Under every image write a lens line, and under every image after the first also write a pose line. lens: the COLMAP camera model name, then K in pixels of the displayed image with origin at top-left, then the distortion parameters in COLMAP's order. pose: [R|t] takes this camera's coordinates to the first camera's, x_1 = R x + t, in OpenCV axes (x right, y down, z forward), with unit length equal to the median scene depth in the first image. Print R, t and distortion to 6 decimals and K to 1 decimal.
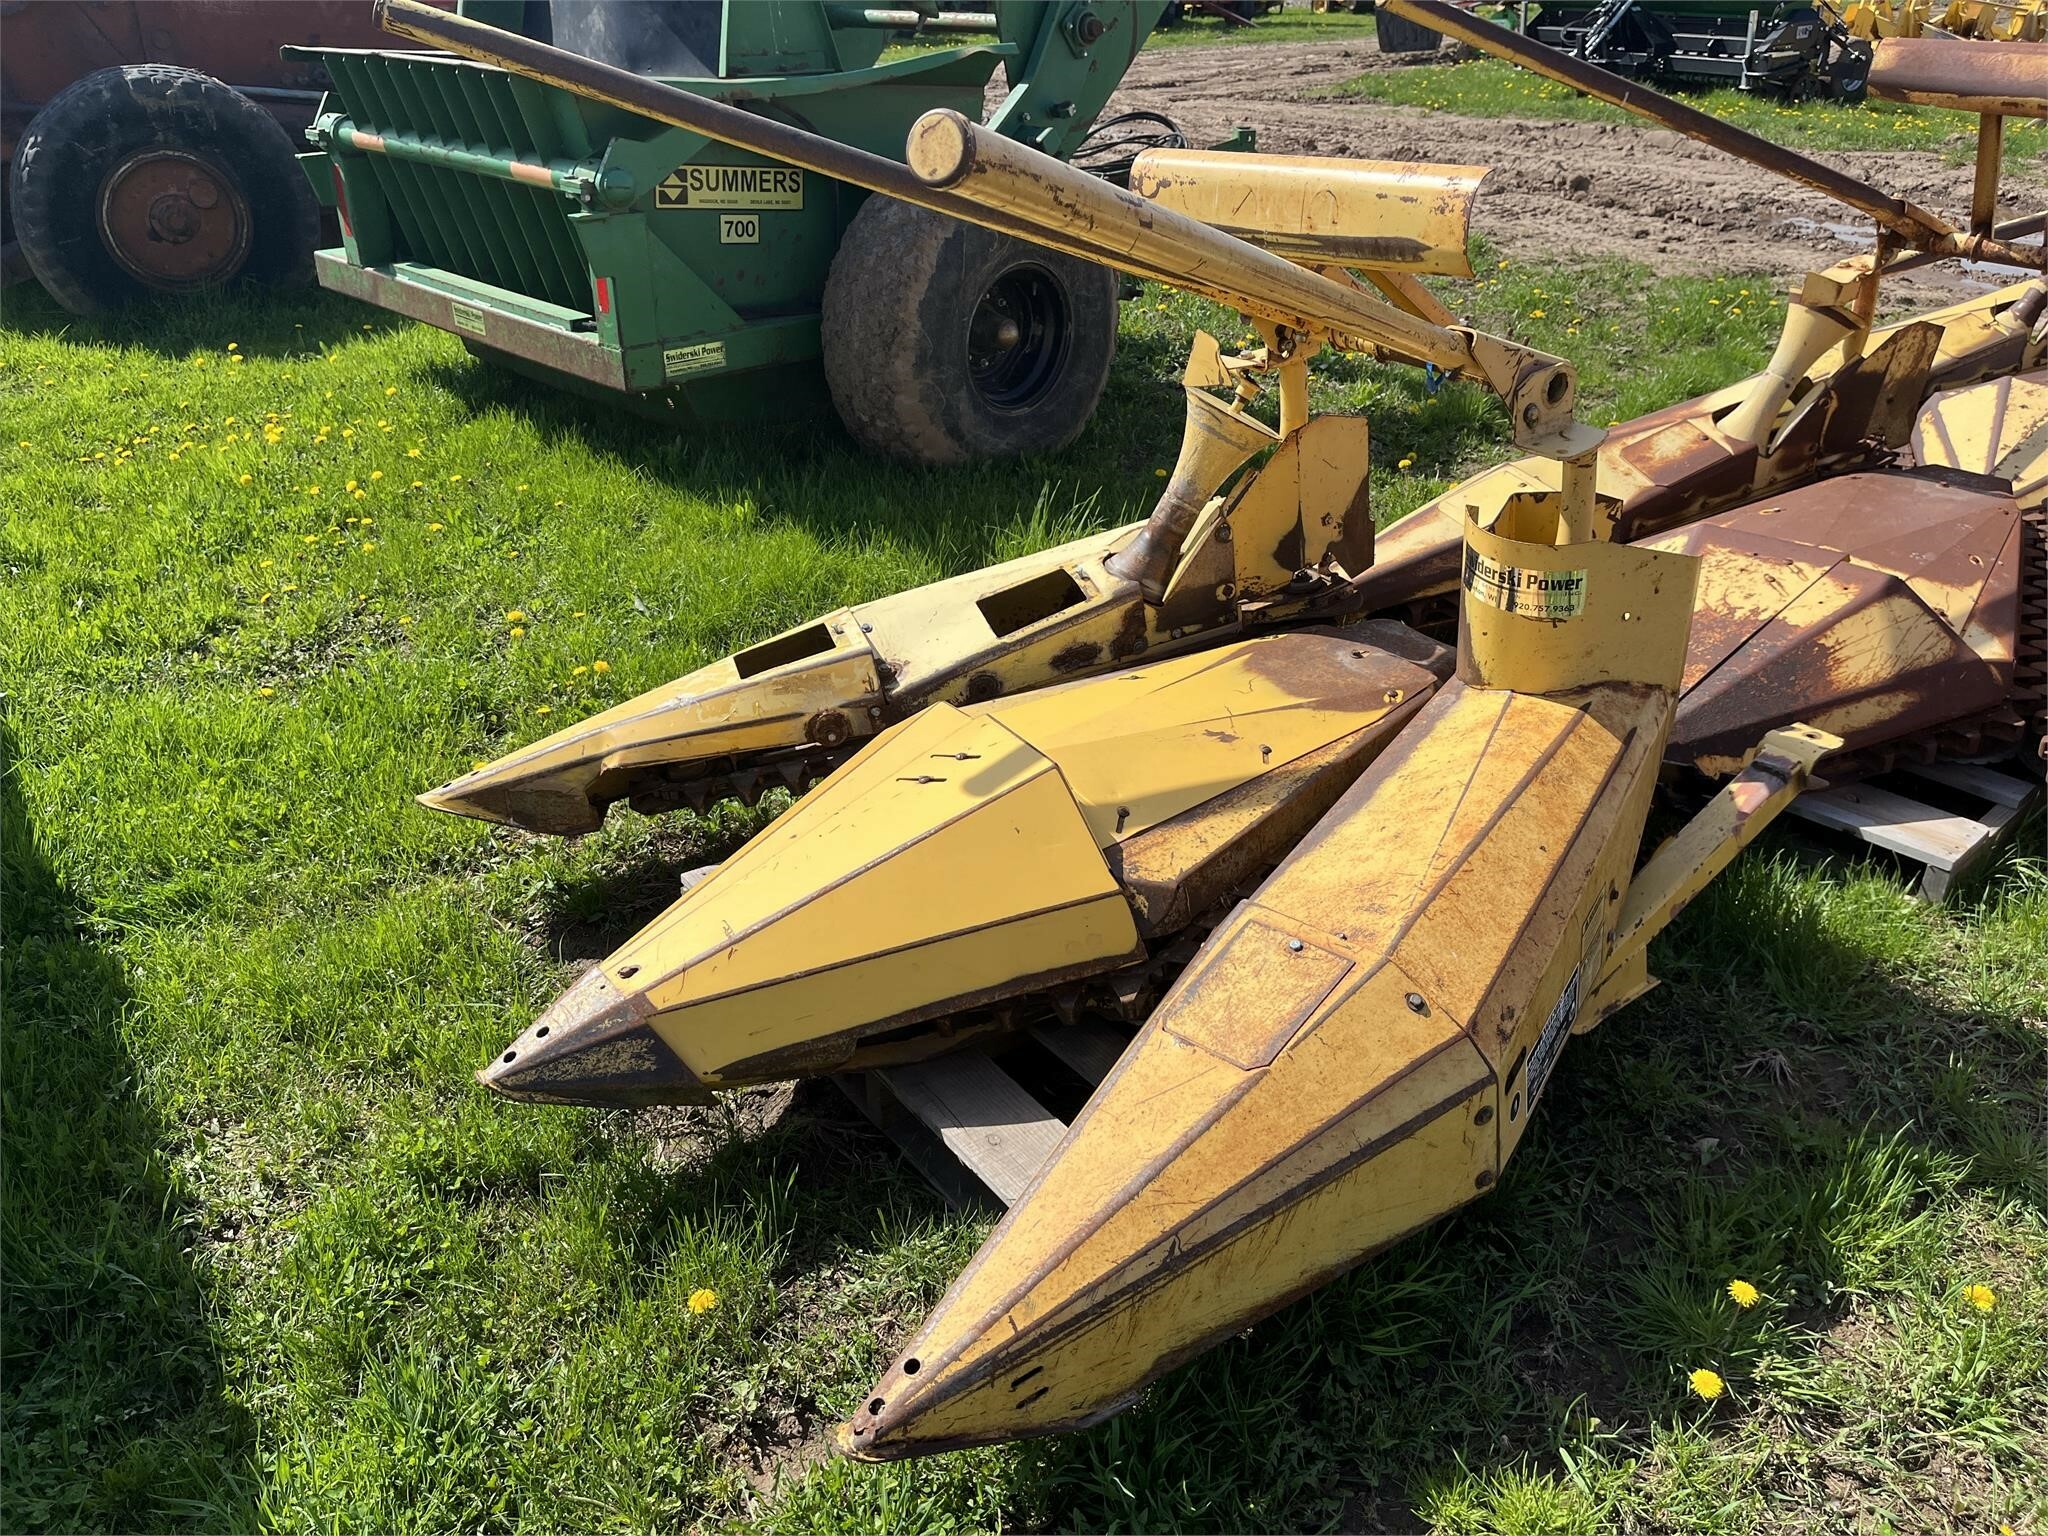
lens RADIAL K [[1561.4, 0, 1025.6], [0, 1561.4, 783.9], [0, 0, 1]] dist [0.058423, -0.092157]
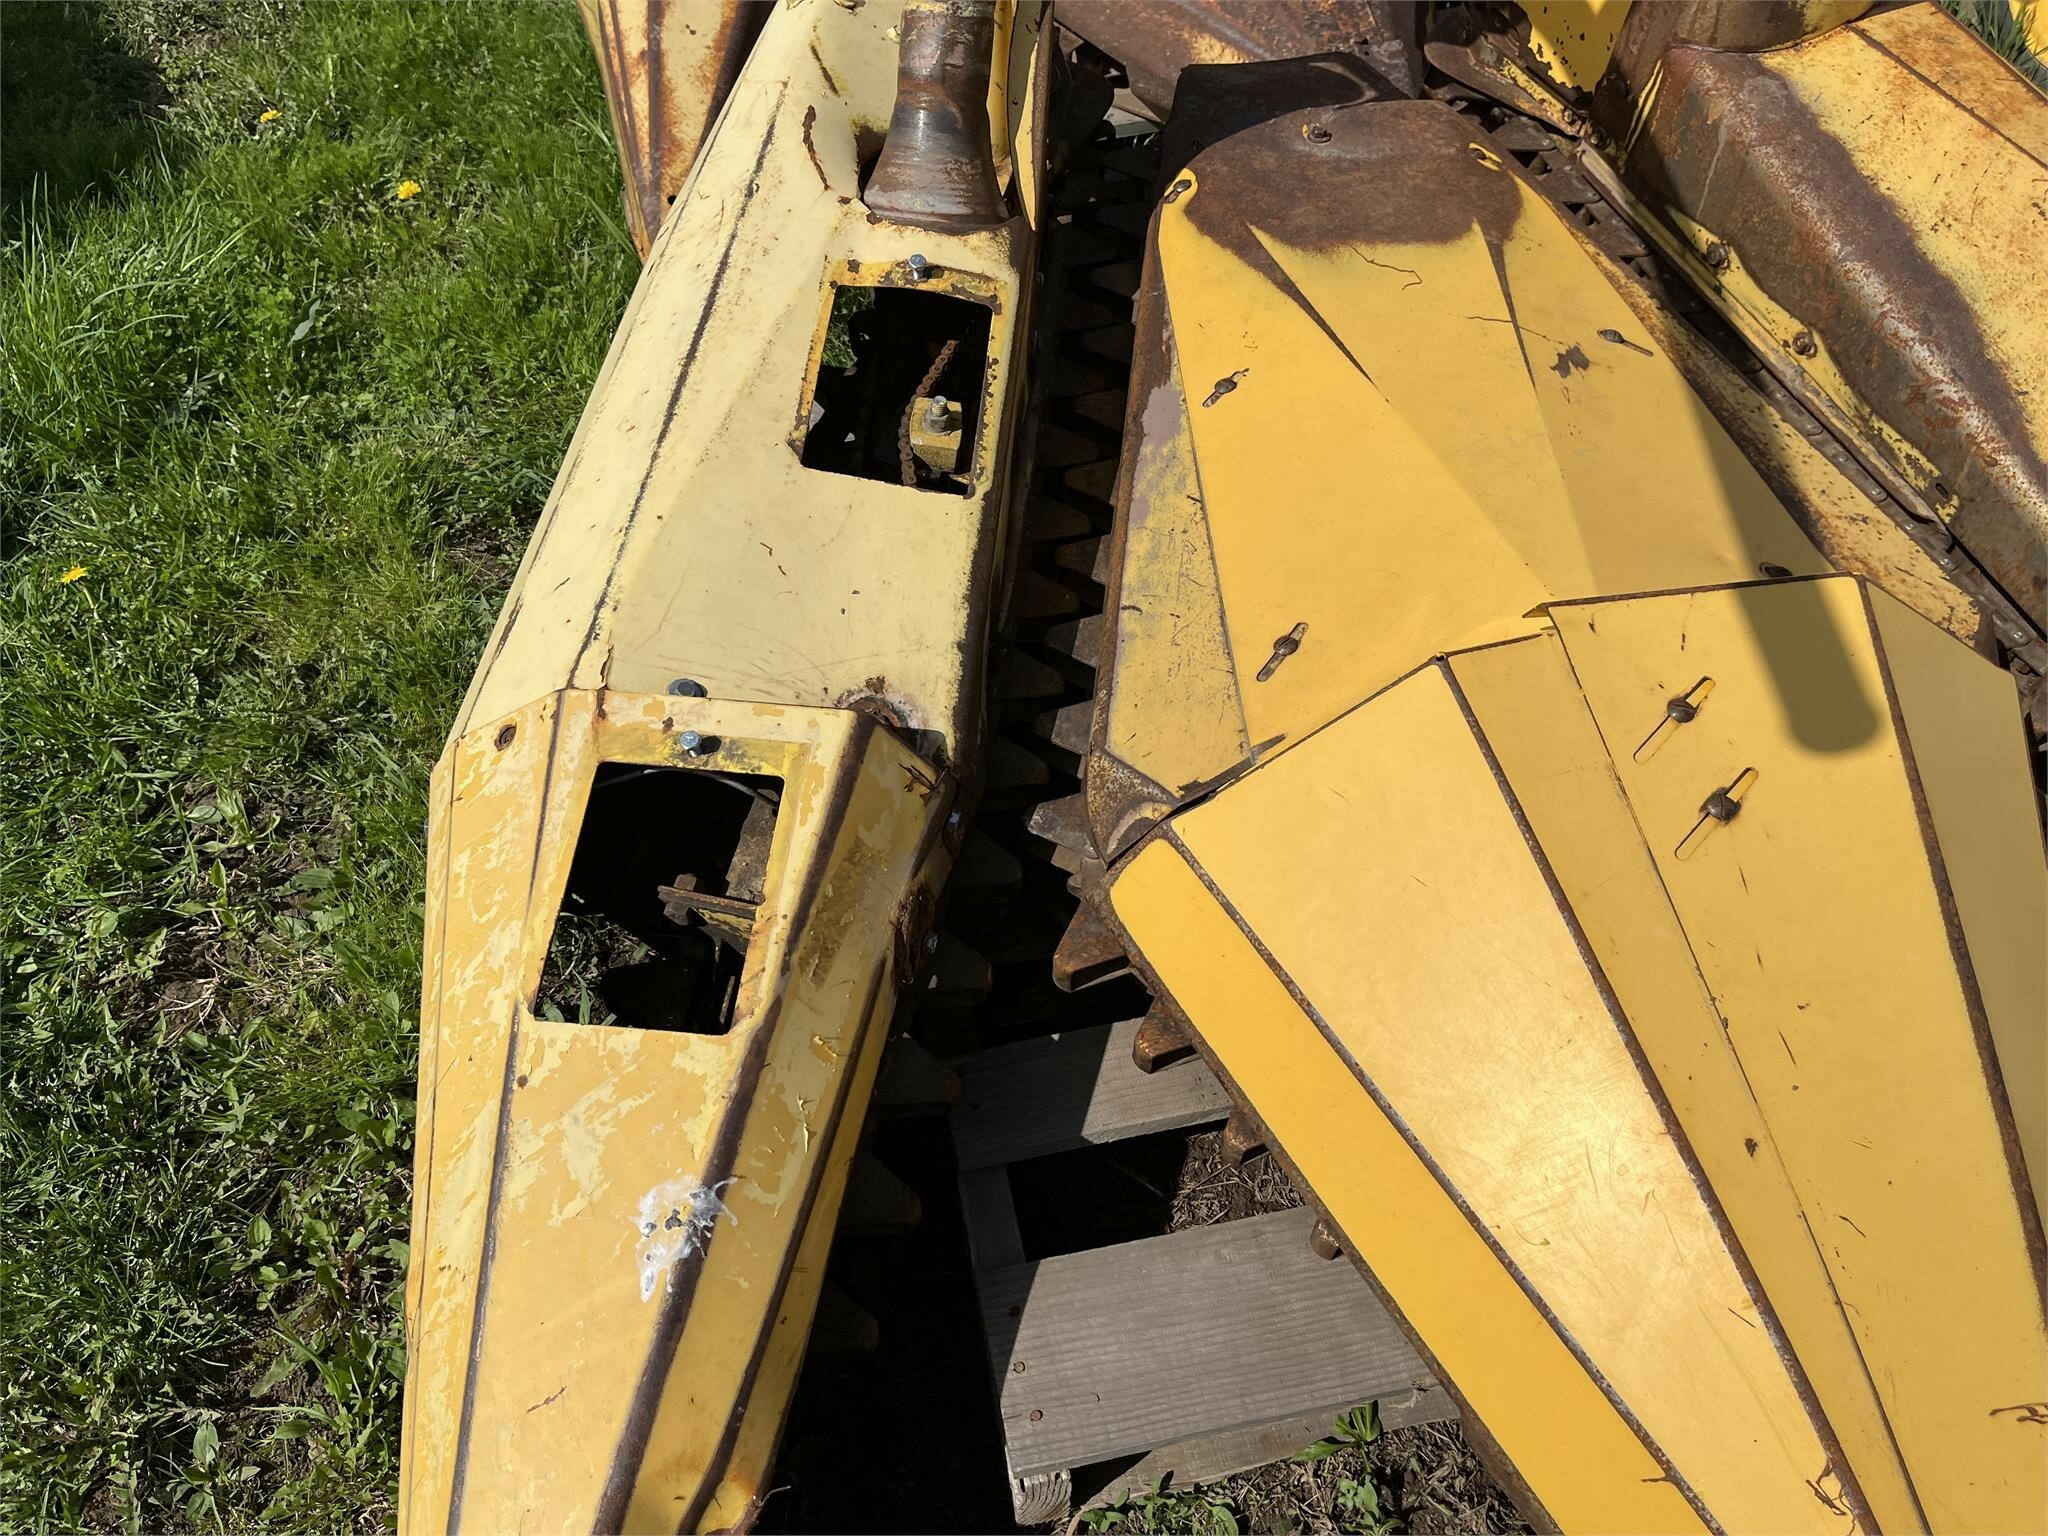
lens RADIAL K [[1561.4, 0, 1013.2], [0, 1561.4, 776.0], [0, 0, 1]] dist [0.058423, -0.092157]
pose [[0.409152, -0.697125, 0.588737, -0.370596], [0.440642, 0.715950, 0.541526, -0.308858], [-0.799017, 0.037856, 0.600115, 0.864850]]
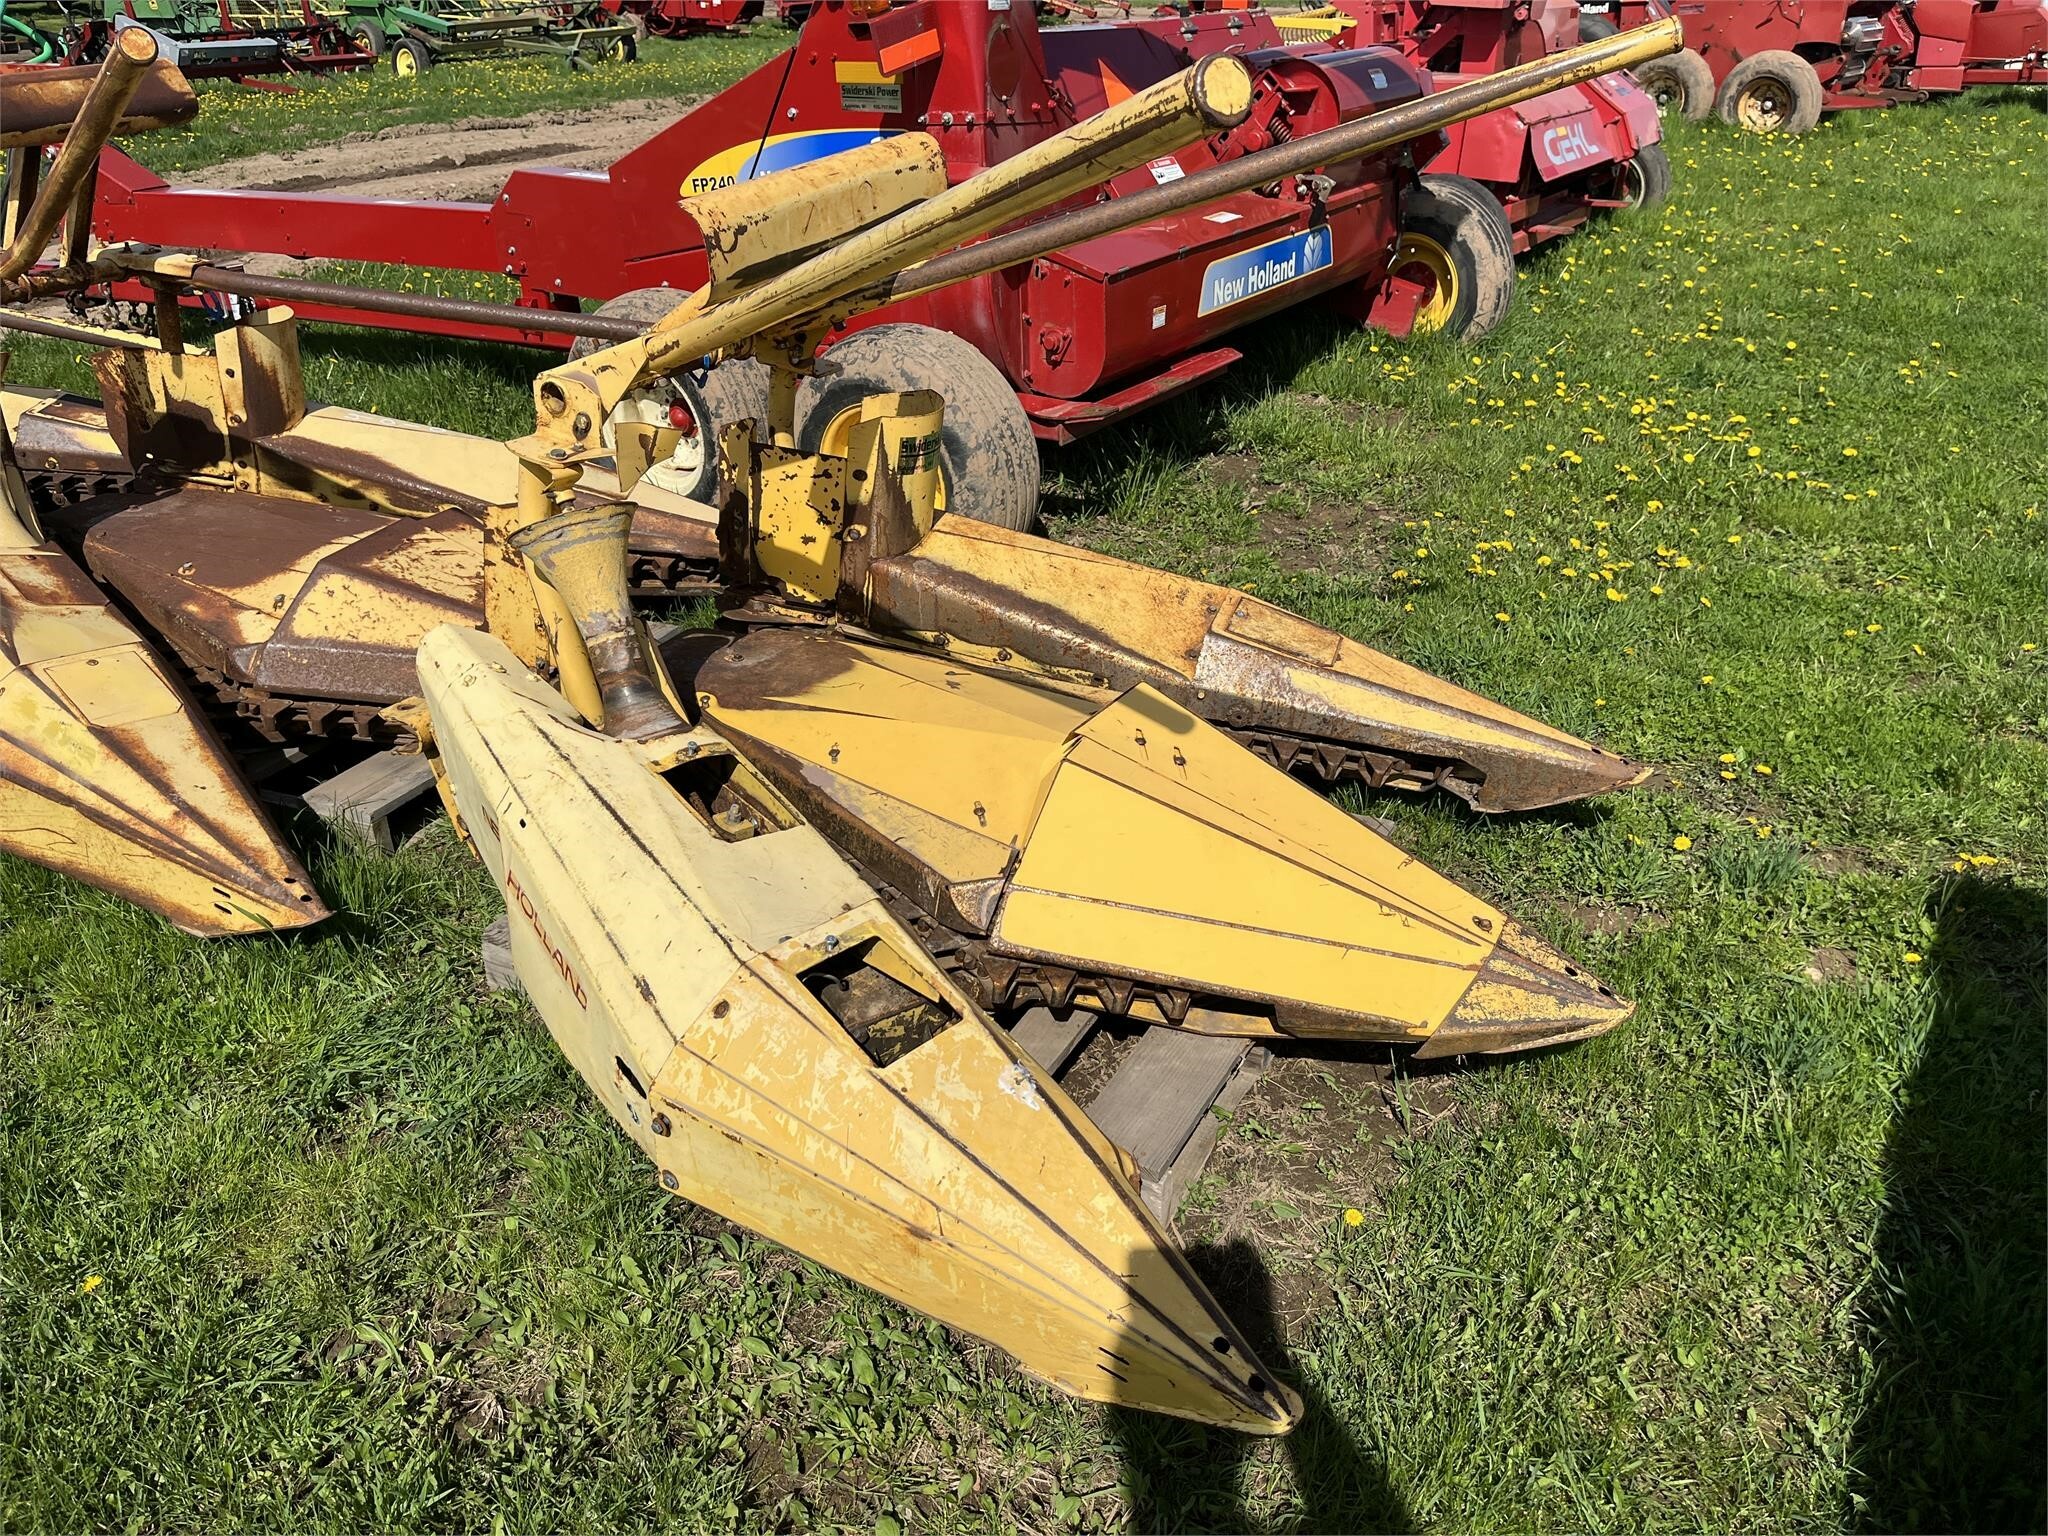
lens RADIAL K [[1561.4, 0, 1045.2], [0, 1561.4, 770.5], [0, 0, 1]] dist [0.058423, -0.092157]
pose [[-0.440558, -0.405902, 0.800720, -0.823095], [0.436083, 0.682876, 0.586099, -0.618198], [-0.784691, 0.607391, -0.123840, 1.157873]]
